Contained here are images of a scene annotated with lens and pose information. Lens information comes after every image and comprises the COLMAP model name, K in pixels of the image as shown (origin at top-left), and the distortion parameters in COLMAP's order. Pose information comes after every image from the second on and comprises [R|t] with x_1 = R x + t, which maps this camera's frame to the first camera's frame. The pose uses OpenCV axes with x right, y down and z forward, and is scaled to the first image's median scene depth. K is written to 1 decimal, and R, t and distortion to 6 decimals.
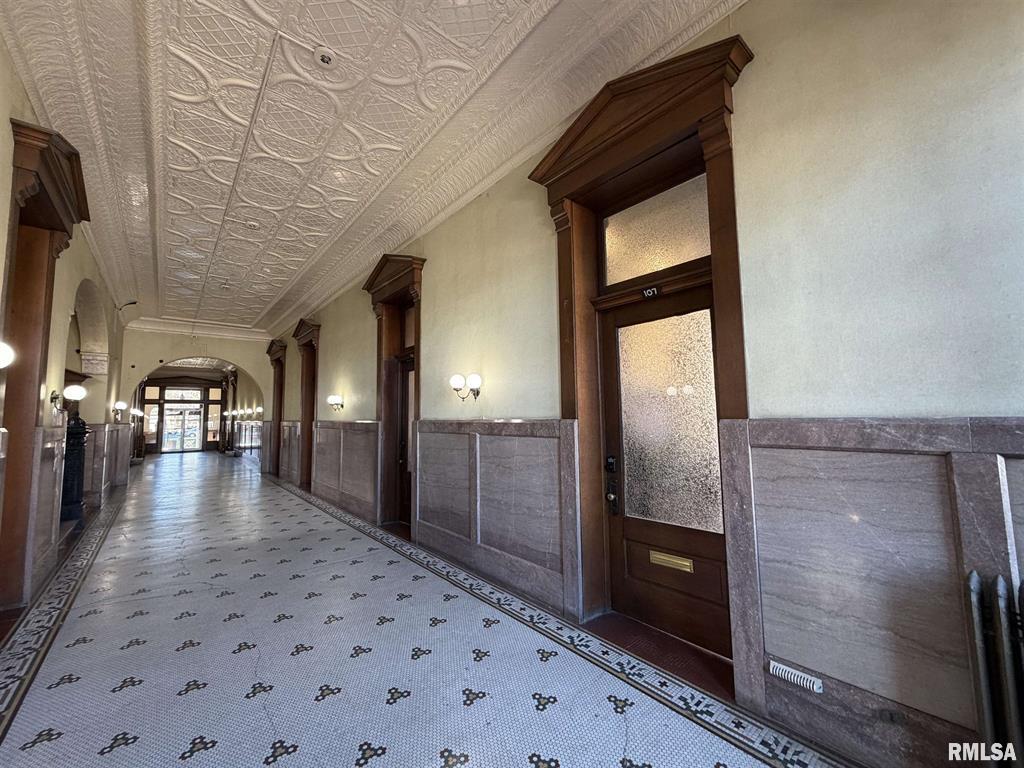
lens RADIAL K [[406.8, 0, 510.2], [0, 406.8, 383.1], [0, 0, 1]] dist [-0.001266, -0.000025]
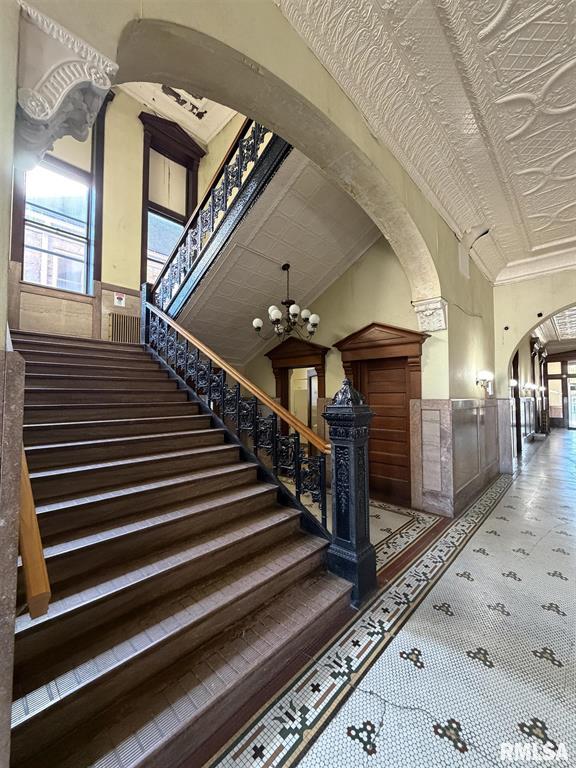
lens RADIAL K [[305.1, 0, 288.0], [0, 305.1, 384.0], [0, 0, 1]] dist [-0.001266, -0.000025]
pose [[0.104539, -0.028511, -0.994112, -0.893430], [0.082433, 0.996398, -0.019908, 0.109356], [0.991099, -0.079866, 0.106513, 1.181962]]
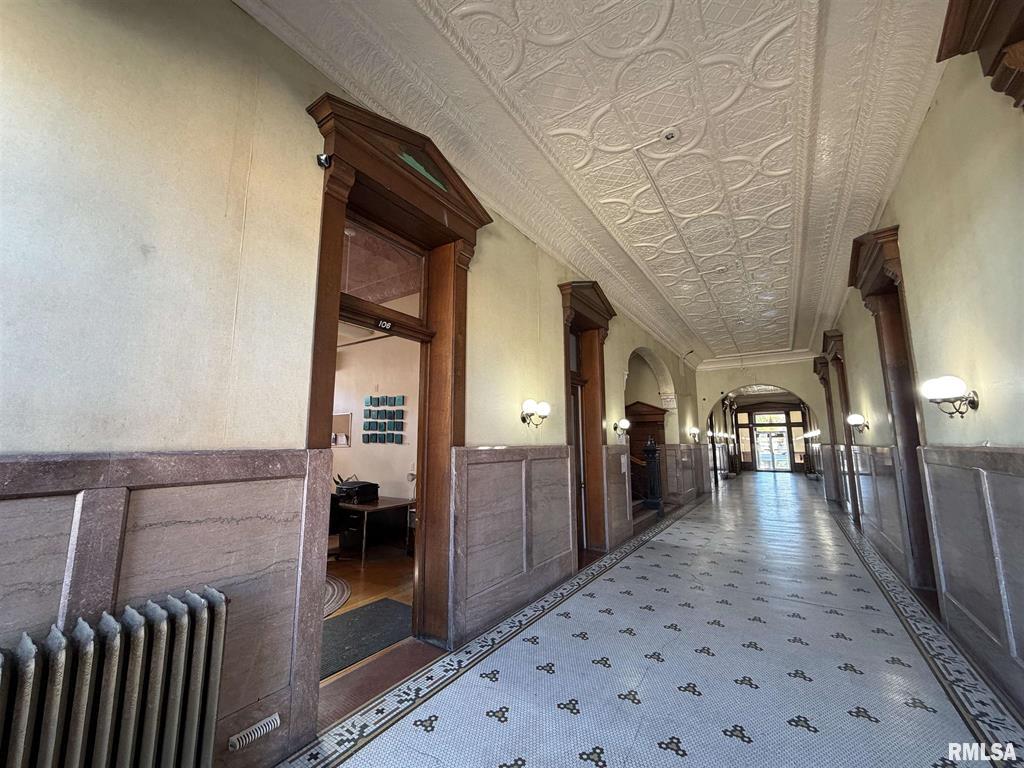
lens RADIAL K [[406.8, 0, 510.2], [0, 406.8, 383.1], [0, 0, 1]] dist [-0.001266, -0.000025]
pose [[0.275550, -0.126405, -0.952940, 0.308161], [0.075290, 0.991109, -0.109698, 0.006501], [0.958334, -0.041519, 0.282617, 0.129446]]
